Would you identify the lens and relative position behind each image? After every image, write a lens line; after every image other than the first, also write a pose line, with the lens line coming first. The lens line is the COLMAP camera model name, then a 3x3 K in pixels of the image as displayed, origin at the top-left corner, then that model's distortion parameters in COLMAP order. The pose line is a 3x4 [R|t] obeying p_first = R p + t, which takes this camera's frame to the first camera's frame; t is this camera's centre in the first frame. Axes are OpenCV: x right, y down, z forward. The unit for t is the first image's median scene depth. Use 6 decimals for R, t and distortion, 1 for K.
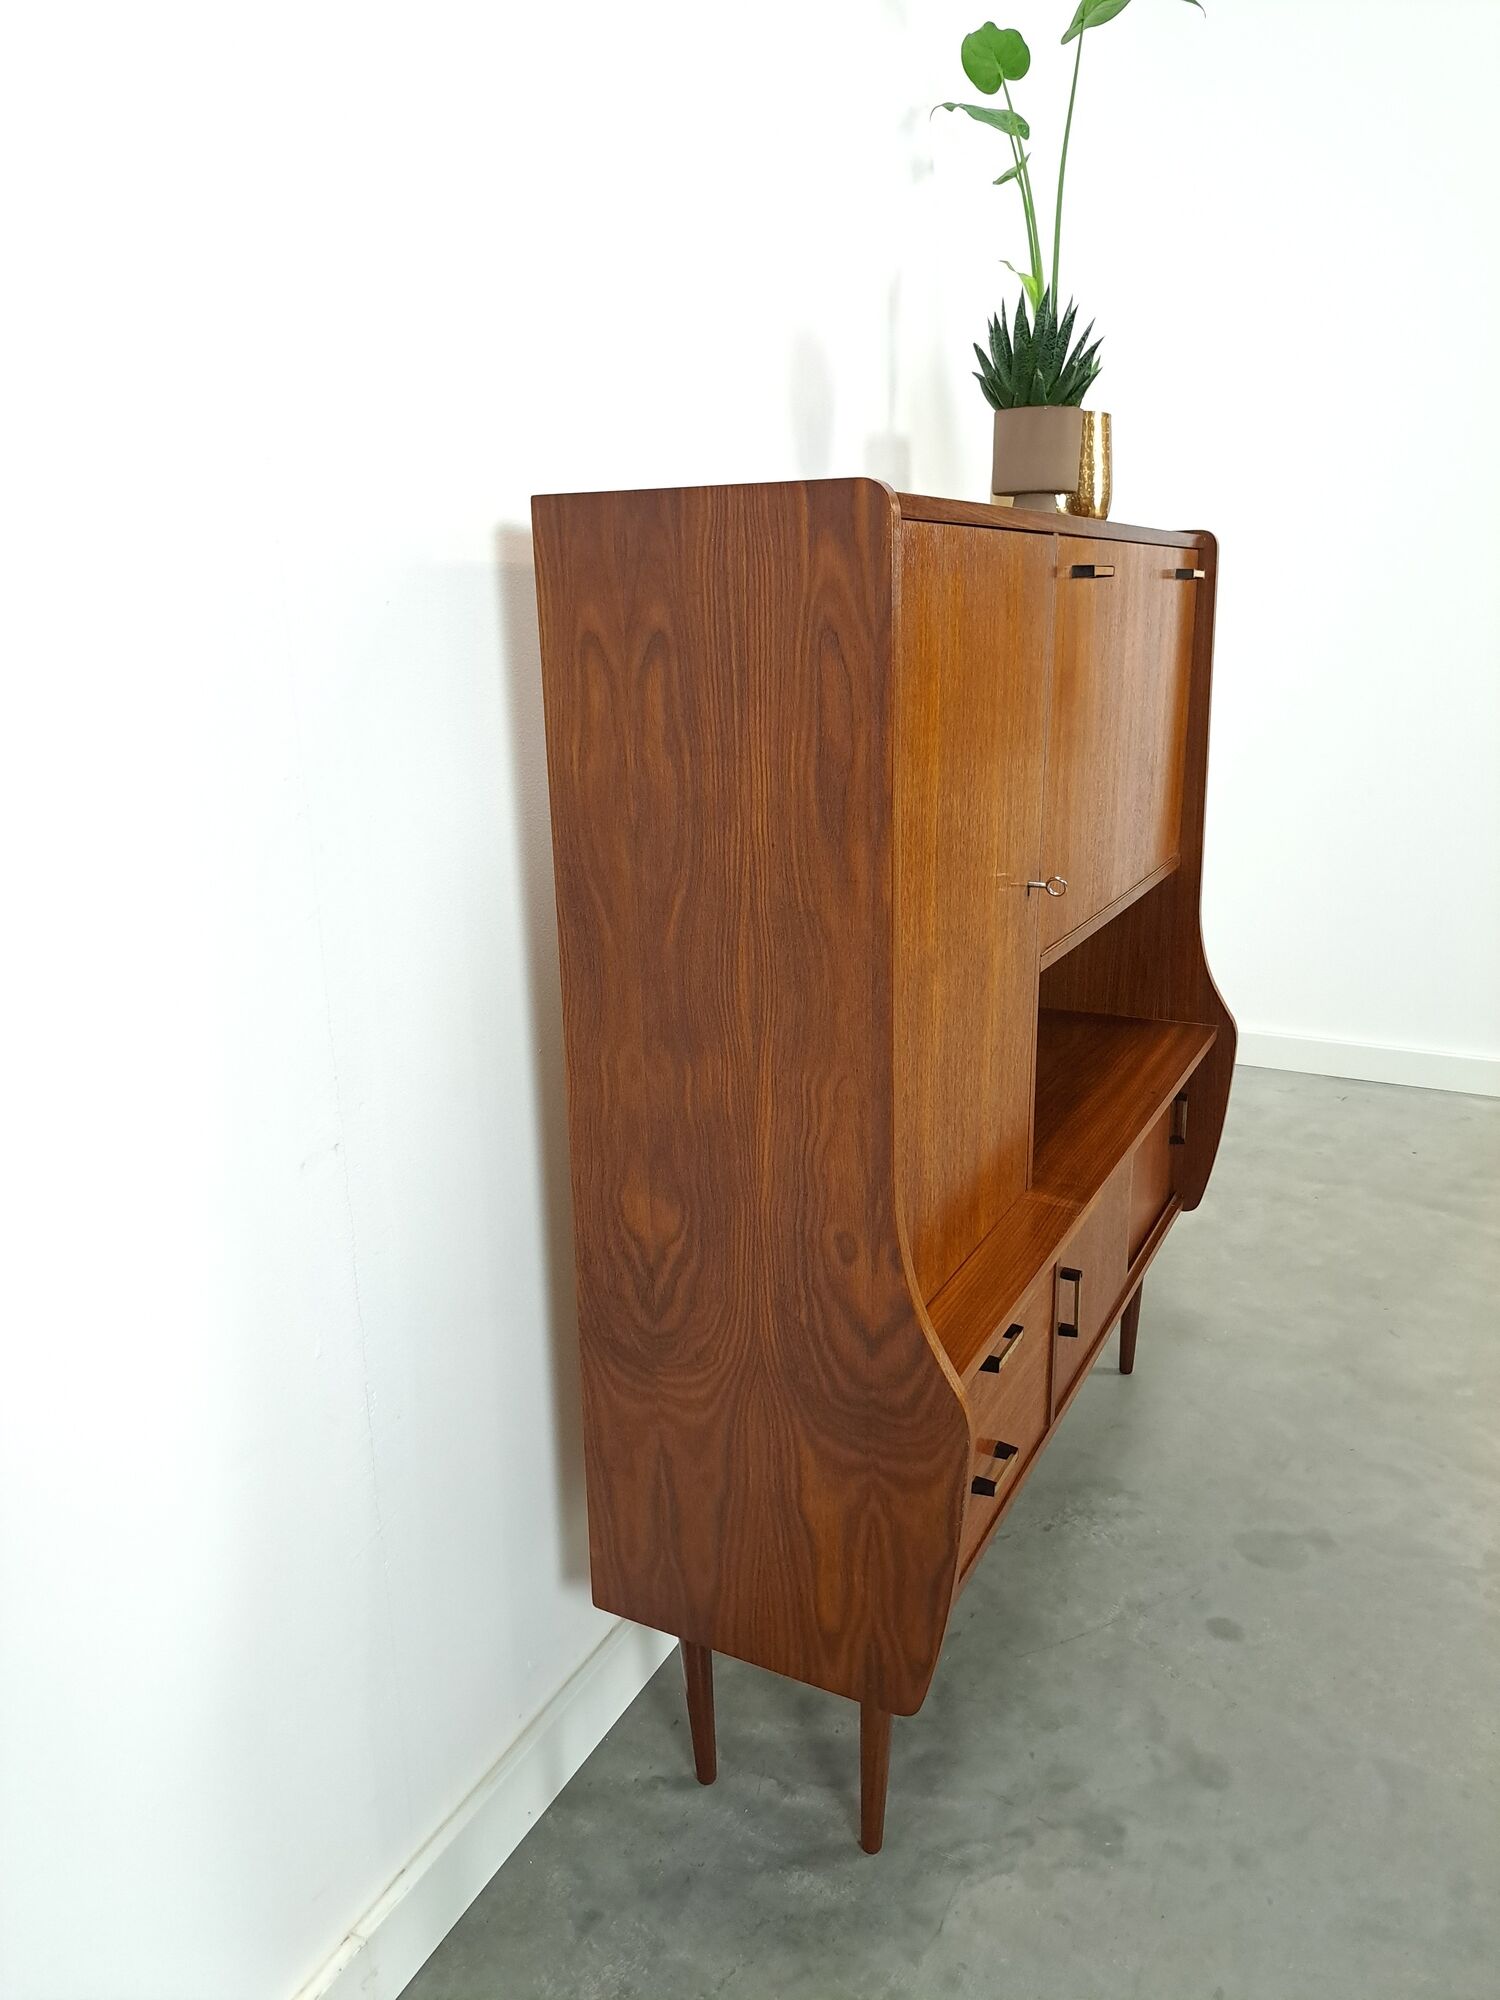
lens RADIAL K [[1443.6, 0, 748.9], [0, 1443.6, 1038.9], [0, 0, 1]] dist [0.050897, -0.030086]
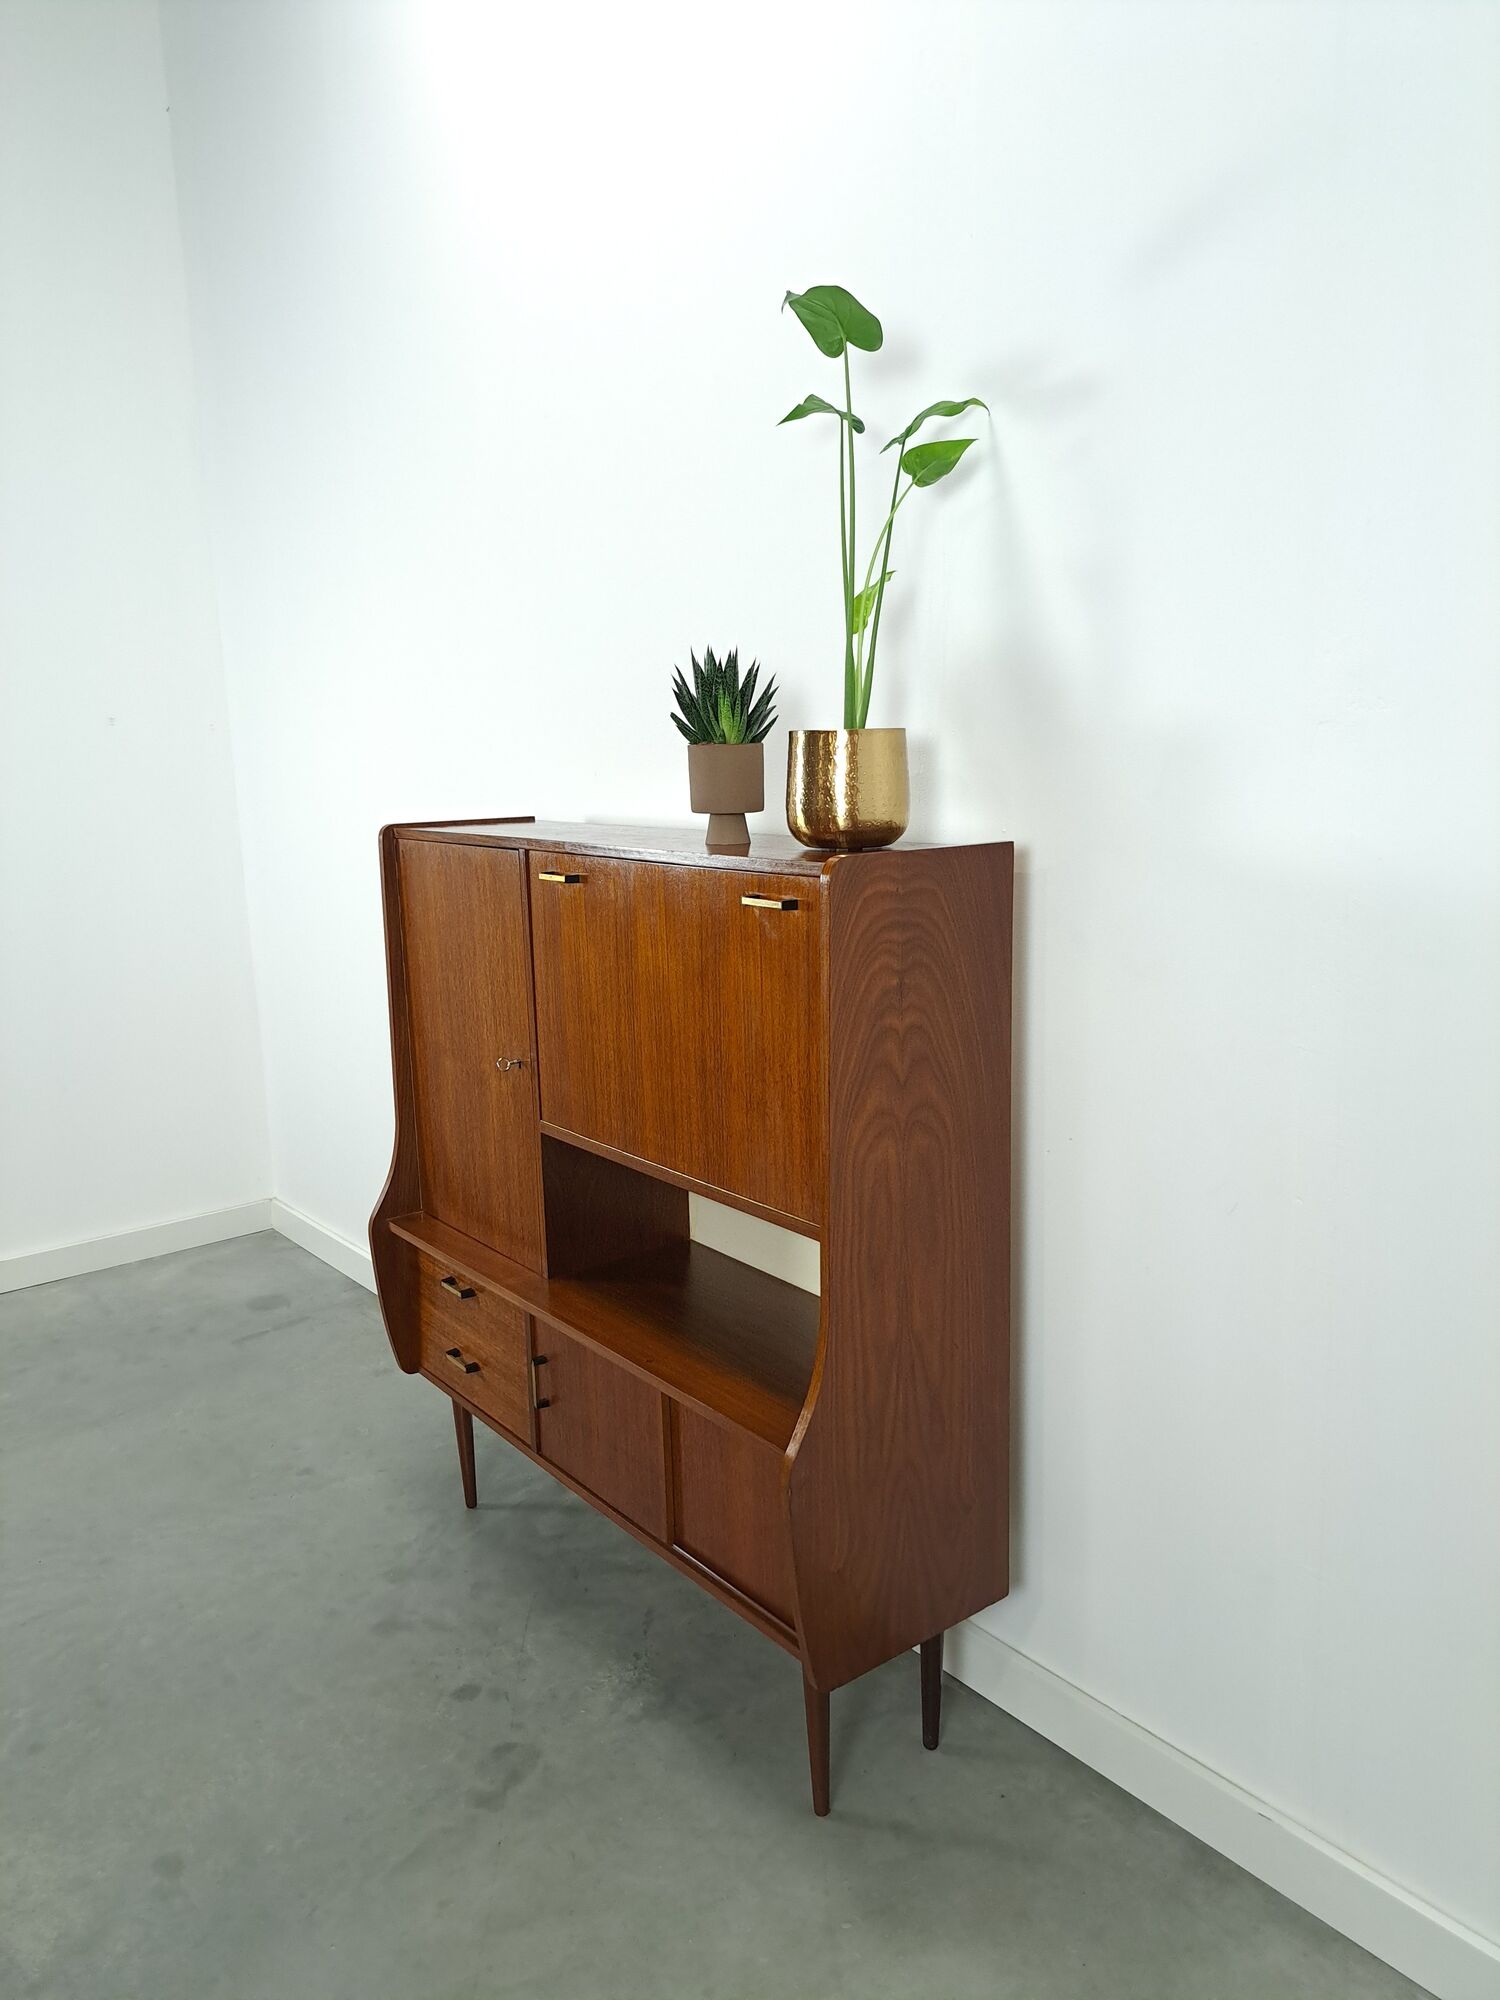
lens RADIAL K [[1418.4, 0, 754.7], [0, 1418.4, 1036.4], [0, 0, 1]] dist [0.075840, -0.064039]
pose [[-0.408119, 0.212491, -0.887855, 1.378071], [-0.233376, 0.915938, 0.326487, -0.659042], [0.882595, 0.340450, -0.324221, 1.634022]]
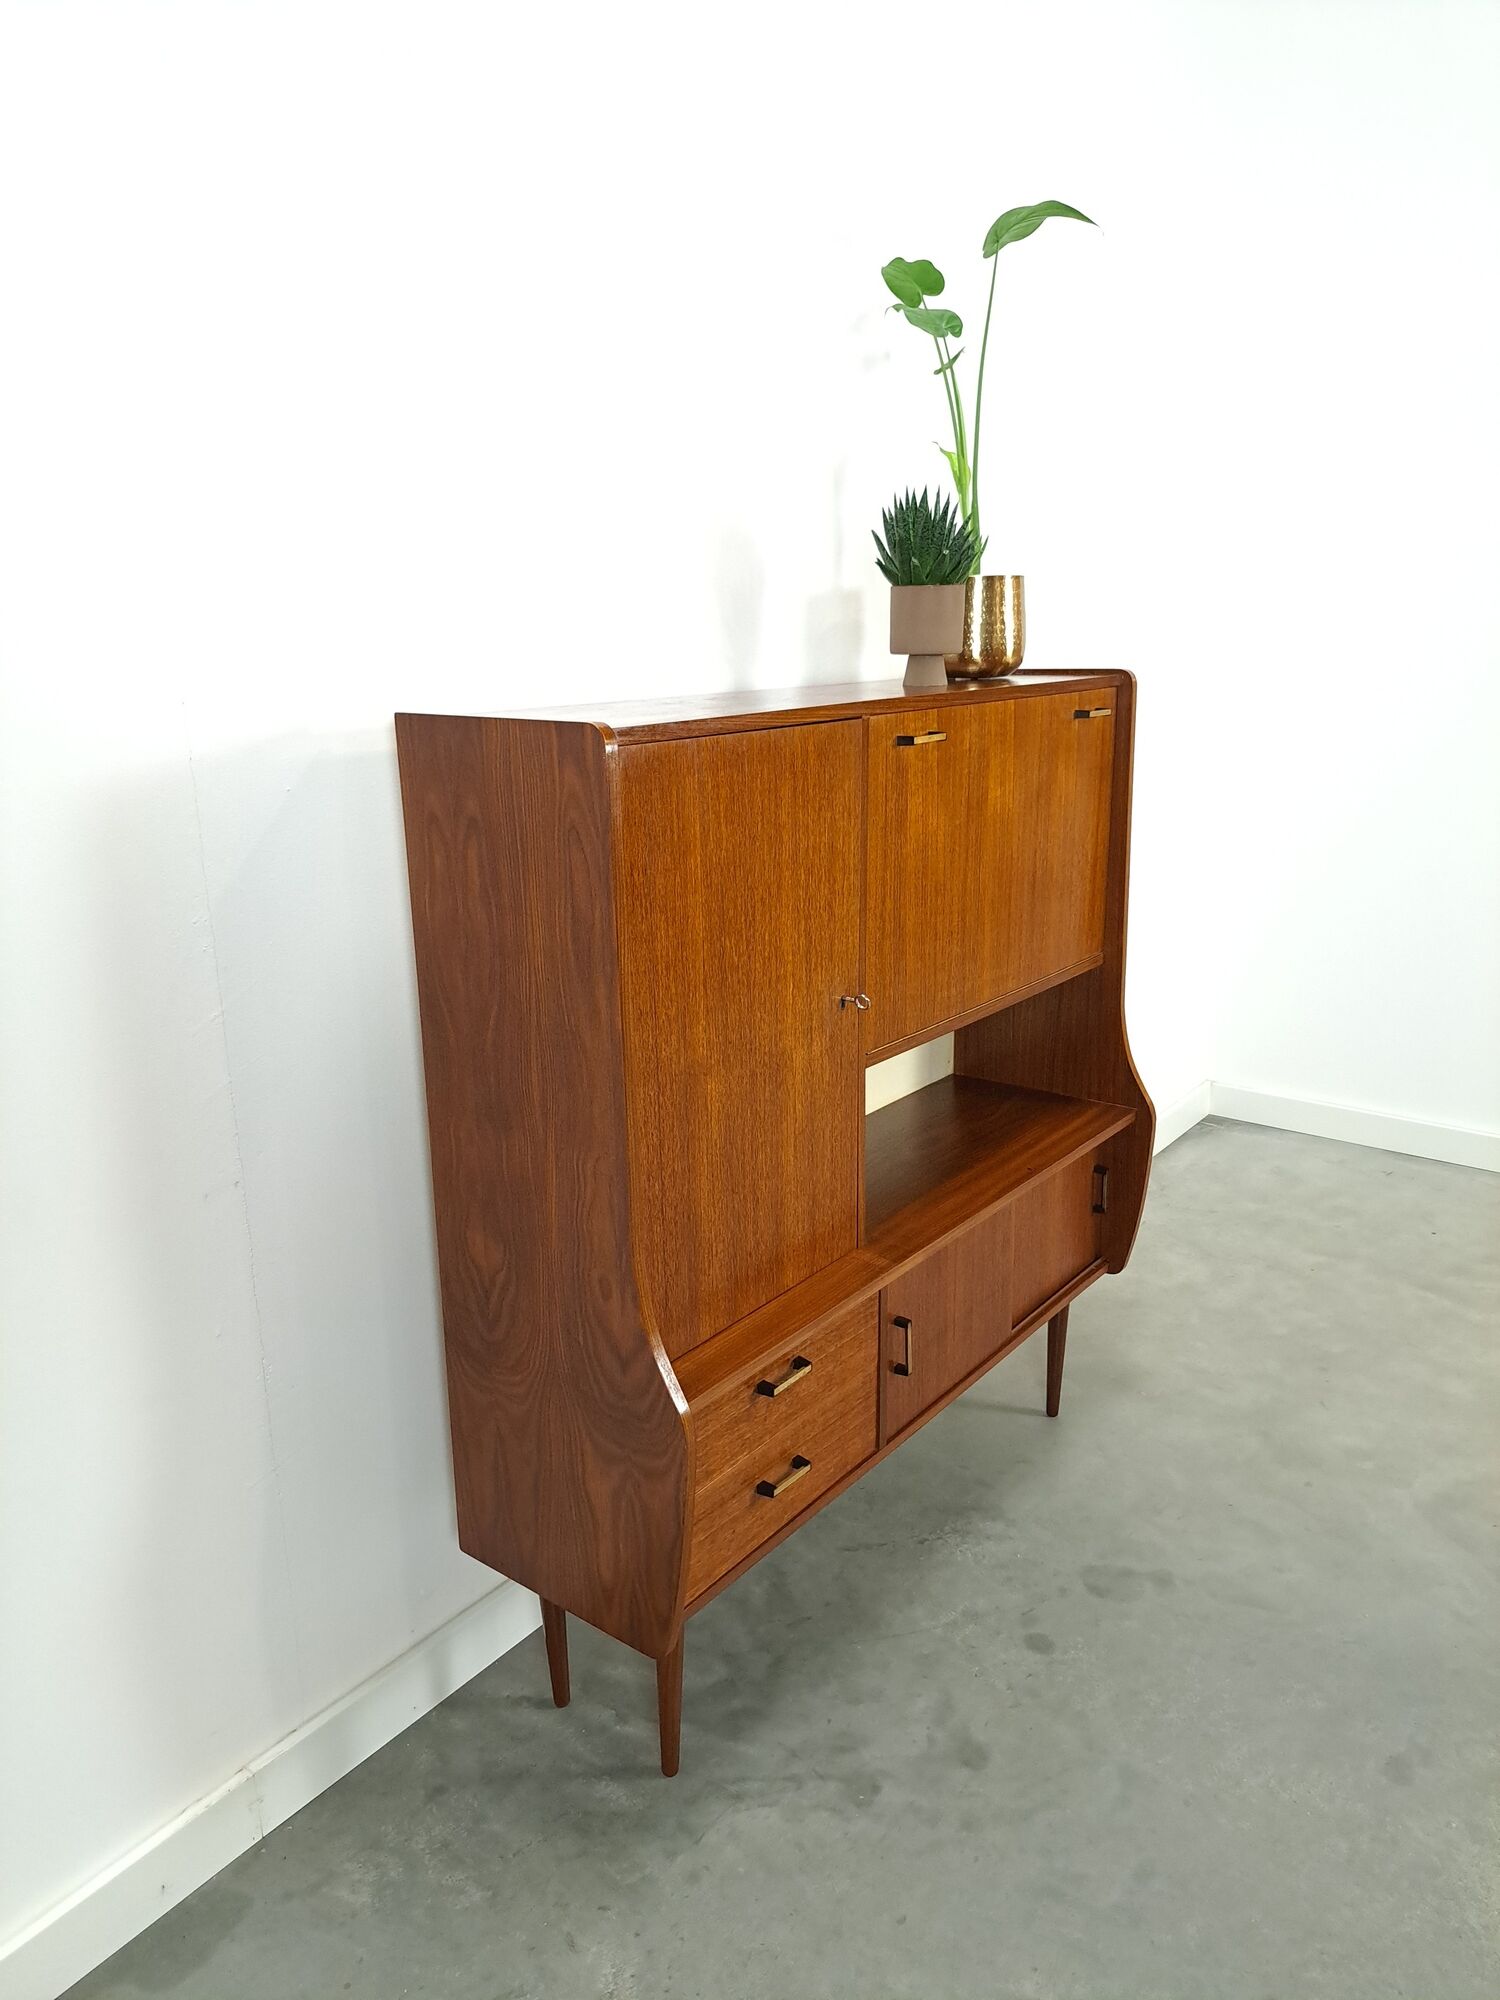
lens RADIAL K [[1439.4, 0, 734.8], [0, 1439.4, 1042.5], [0, 0, 1]] dist [0.057302, -0.048164]
pose [[0.982470, 0.056089, -0.177785, 0.305605], [-0.056200, 0.998410, 0.004414, -0.066933], [0.177750, 0.005655, 0.984059, -0.193183]]
